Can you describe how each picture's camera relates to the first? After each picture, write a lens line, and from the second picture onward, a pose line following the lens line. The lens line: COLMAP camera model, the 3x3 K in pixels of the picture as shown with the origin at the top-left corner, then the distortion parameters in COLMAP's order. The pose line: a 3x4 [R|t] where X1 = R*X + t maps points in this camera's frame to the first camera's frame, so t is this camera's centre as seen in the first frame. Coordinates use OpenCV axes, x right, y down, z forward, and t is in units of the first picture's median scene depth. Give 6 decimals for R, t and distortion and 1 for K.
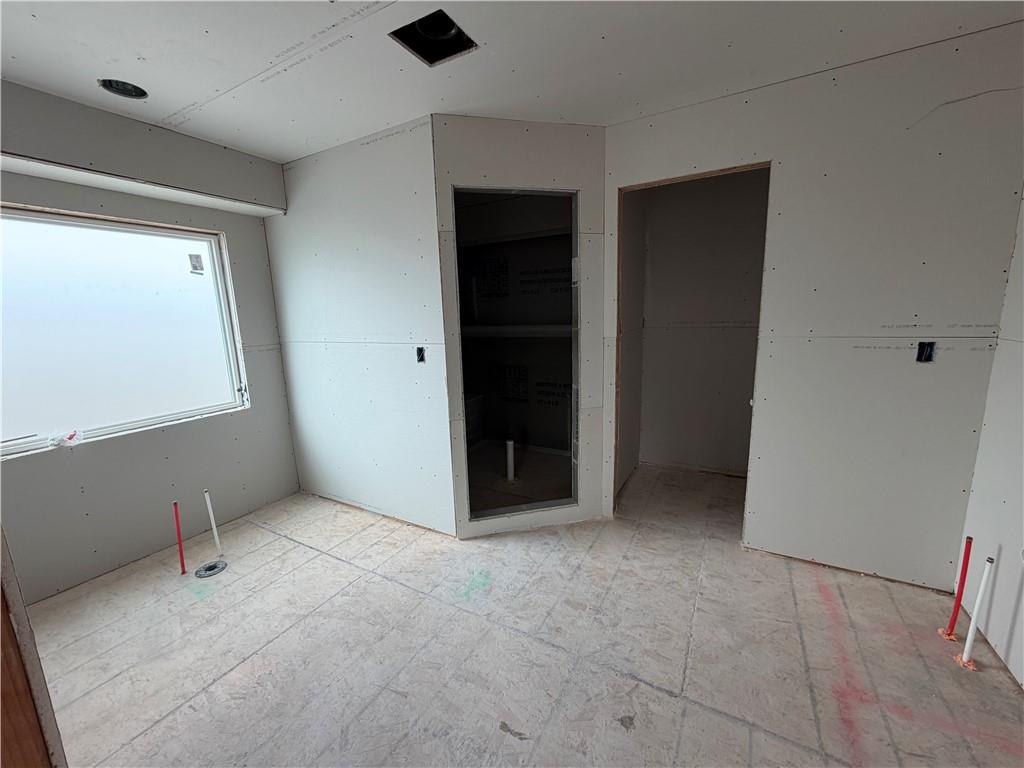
lens RADIAL K [[409.0, 0, 508.8], [0, 409.0, 382.2], [0, 0, 1]] dist [0.000661, -0.000134]
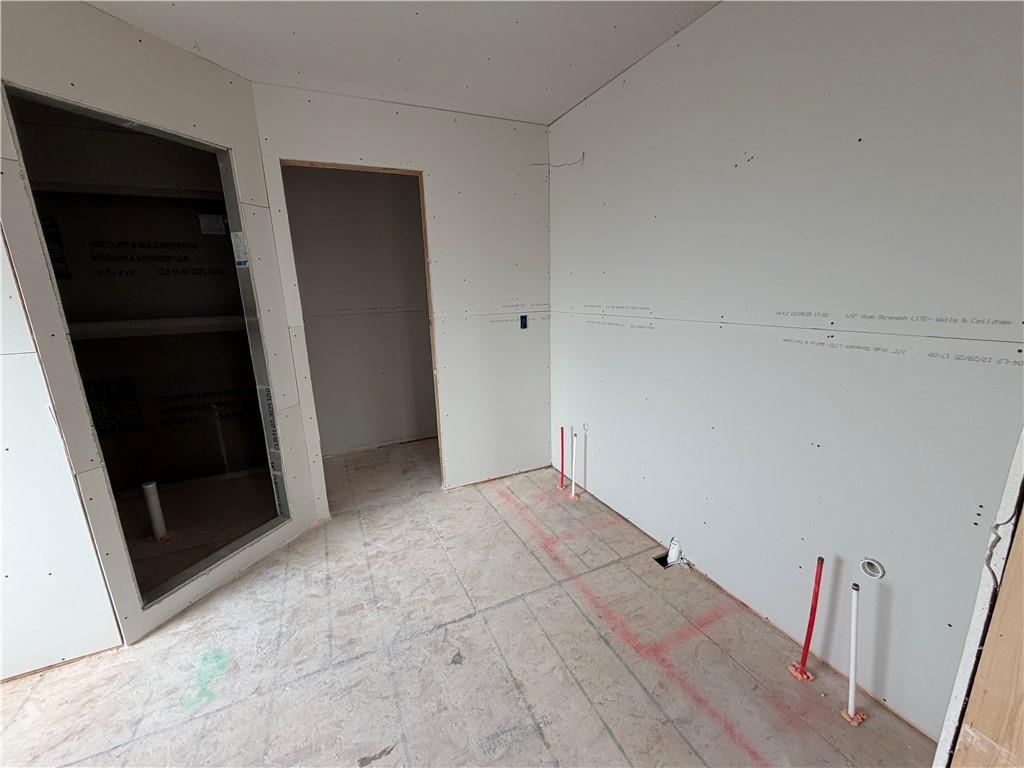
lens RADIAL K [[409.0, 0, 508.8], [0, 409.0, 382.2], [0, 0, 1]] dist [0.000661, -0.000134]
pose [[0.581837, -0.167338, 0.795905, -0.266104], [0.150295, 0.983872, 0.096987, -0.006569], [-0.799298, 0.063190, 0.597603, 0.109096]]
